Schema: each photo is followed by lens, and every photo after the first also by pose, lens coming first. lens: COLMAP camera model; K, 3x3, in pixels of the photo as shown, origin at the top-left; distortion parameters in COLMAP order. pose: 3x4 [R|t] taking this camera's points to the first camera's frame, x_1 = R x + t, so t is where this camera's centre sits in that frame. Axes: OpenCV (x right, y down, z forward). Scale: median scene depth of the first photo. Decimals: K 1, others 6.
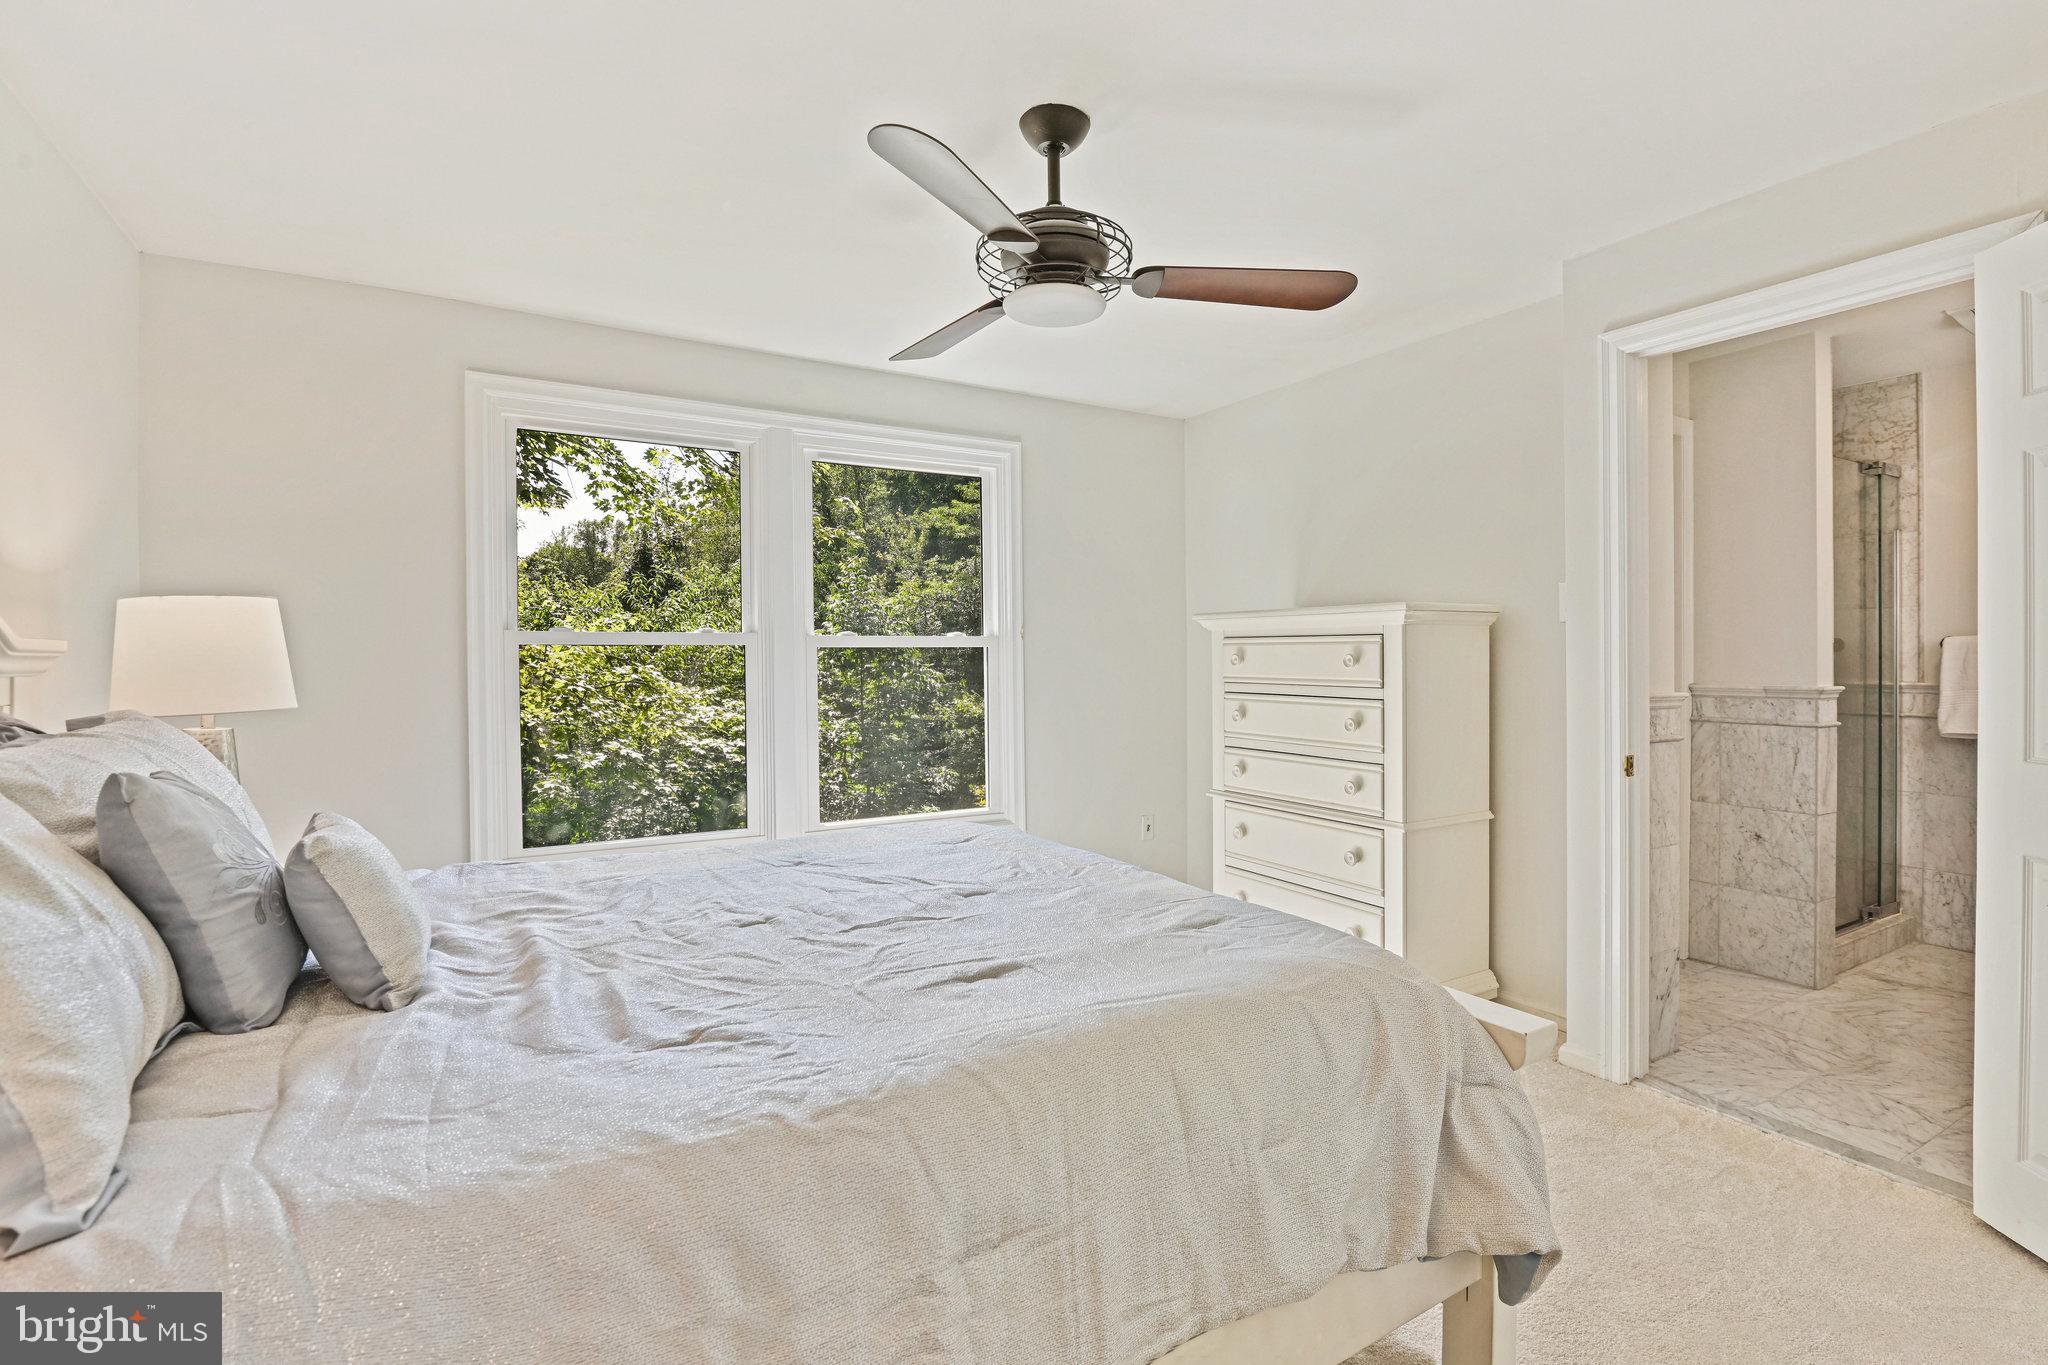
lens RADIAL K [[957.0, 0, 1029.9], [0, 957.0, 680.6], [0, 0, 1]] dist [-0.018074, -0.000470]
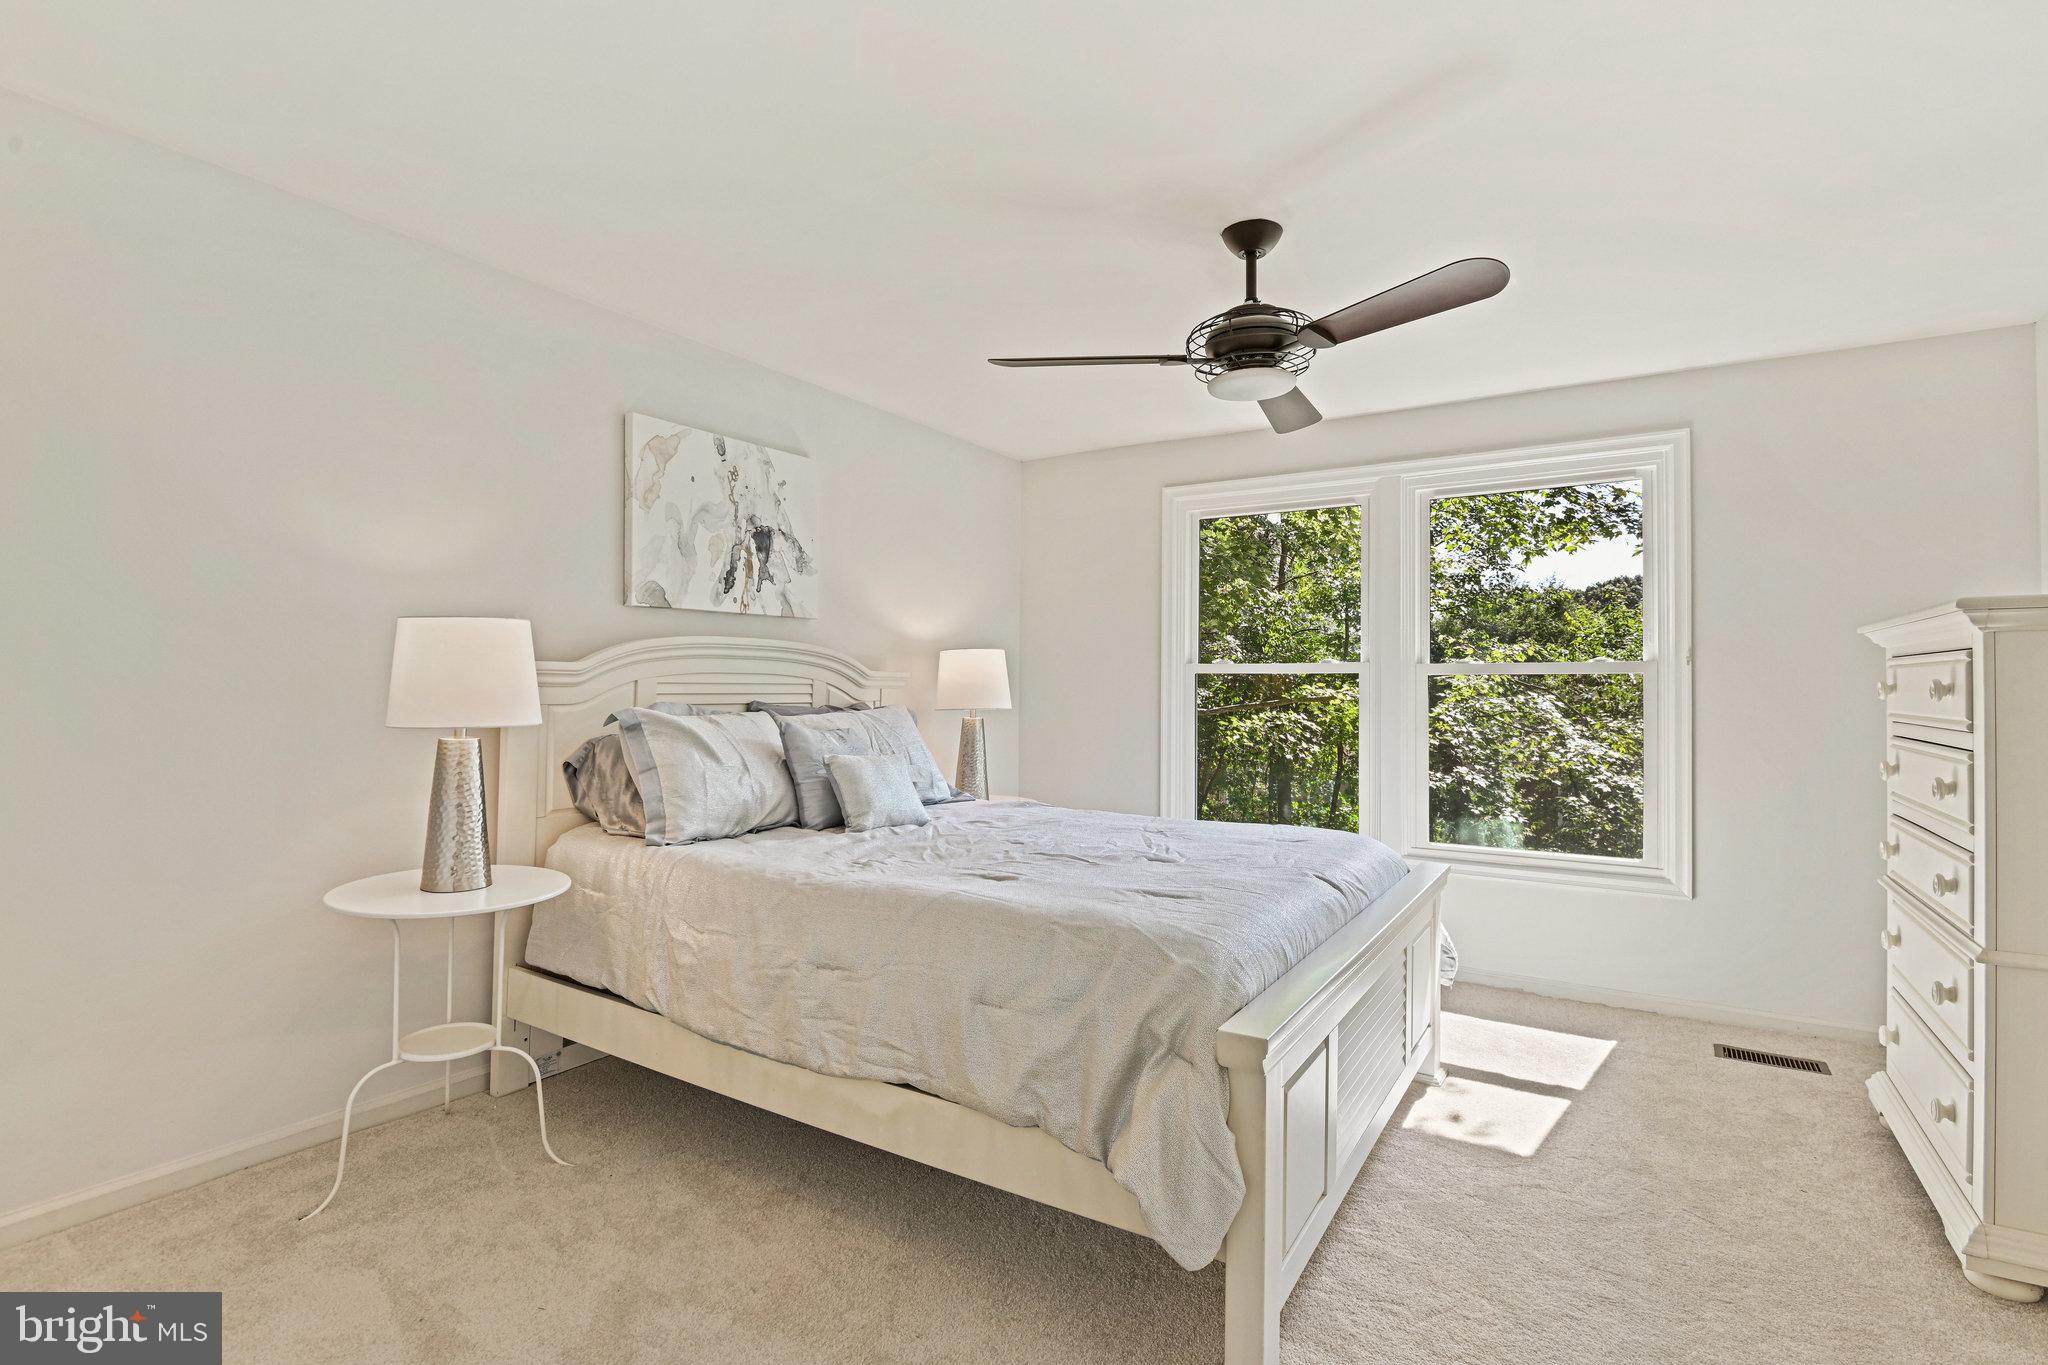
lens RADIAL K [[961.0, 0, 1020.6], [0, 961.0, 693.3], [0, 0, 1]] dist [0.000157, -0.000218]
pose [[0.457755, 0.010577, -0.889016, 0.629718], [-0.029522, 0.999559, -0.003309, 0.002255], [0.888588, 0.027760, 0.457865, 0.133054]]
